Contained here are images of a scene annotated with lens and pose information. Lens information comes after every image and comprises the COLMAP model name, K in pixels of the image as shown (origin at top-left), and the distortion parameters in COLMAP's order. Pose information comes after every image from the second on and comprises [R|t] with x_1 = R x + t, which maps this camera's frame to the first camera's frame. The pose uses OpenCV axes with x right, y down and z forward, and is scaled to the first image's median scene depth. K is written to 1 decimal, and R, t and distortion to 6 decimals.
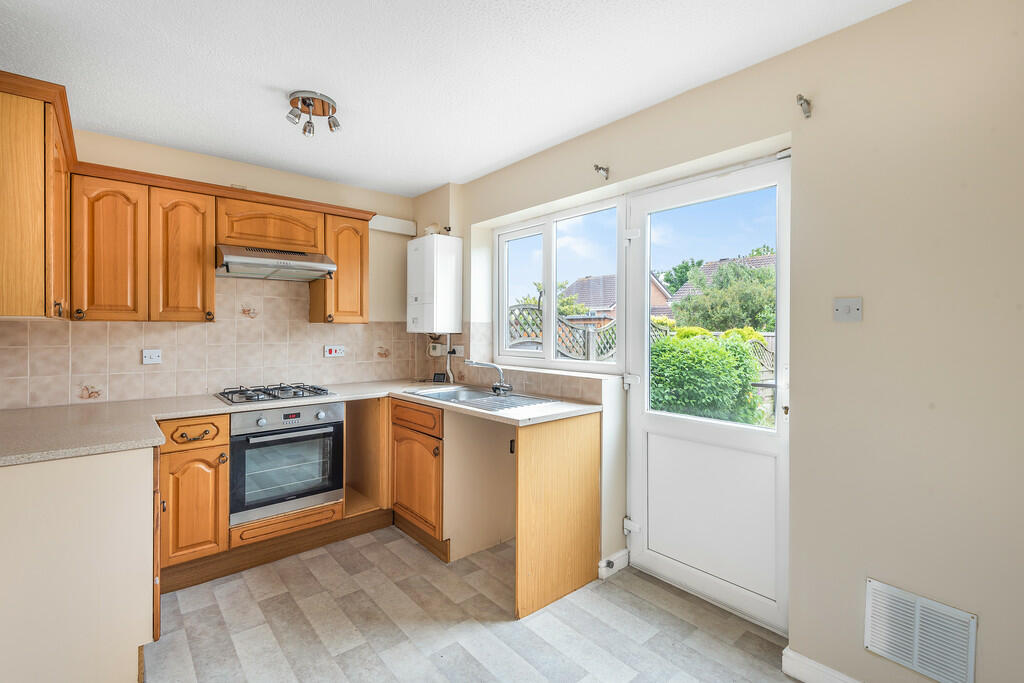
lens RADIAL K [[462.1, 0, 509.7], [0, 462.1, 331.2], [0, 0, 1]] dist [0.022640, -0.019709]
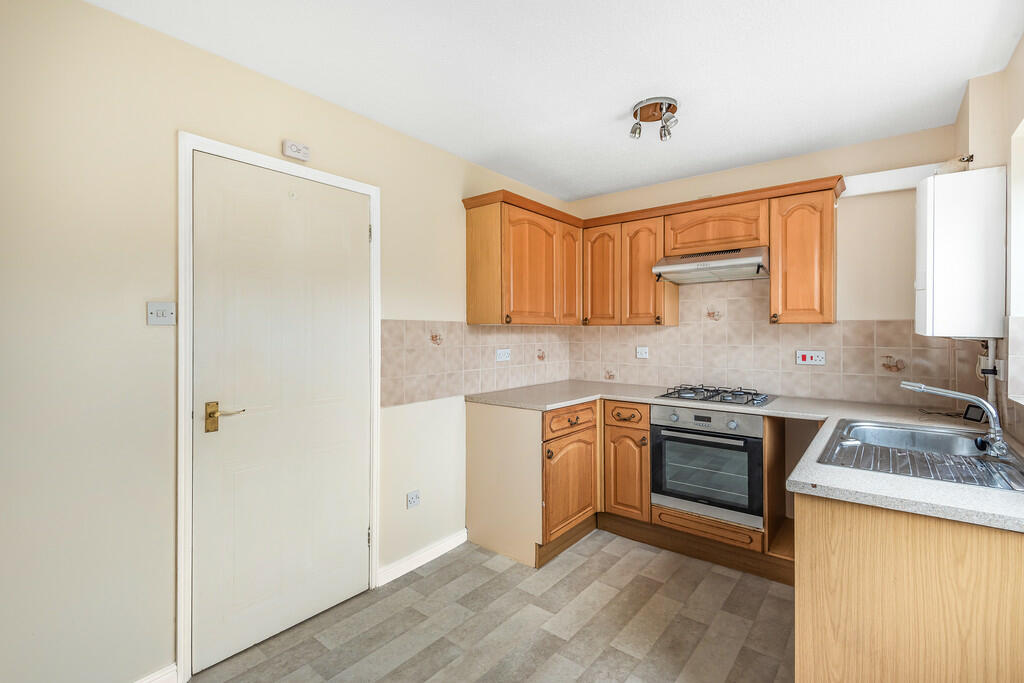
lens RADIAL K [[462.1, 0, 509.7], [0, 462.1, 331.2], [0, 0, 1]] dist [0.022640, -0.019709]
pose [[0.184201, -0.001866, -0.982887, 0.436464], [-0.004589, 0.999986, -0.002758, 0.000895], [0.982878, 0.005019, 0.184190, 0.422394]]
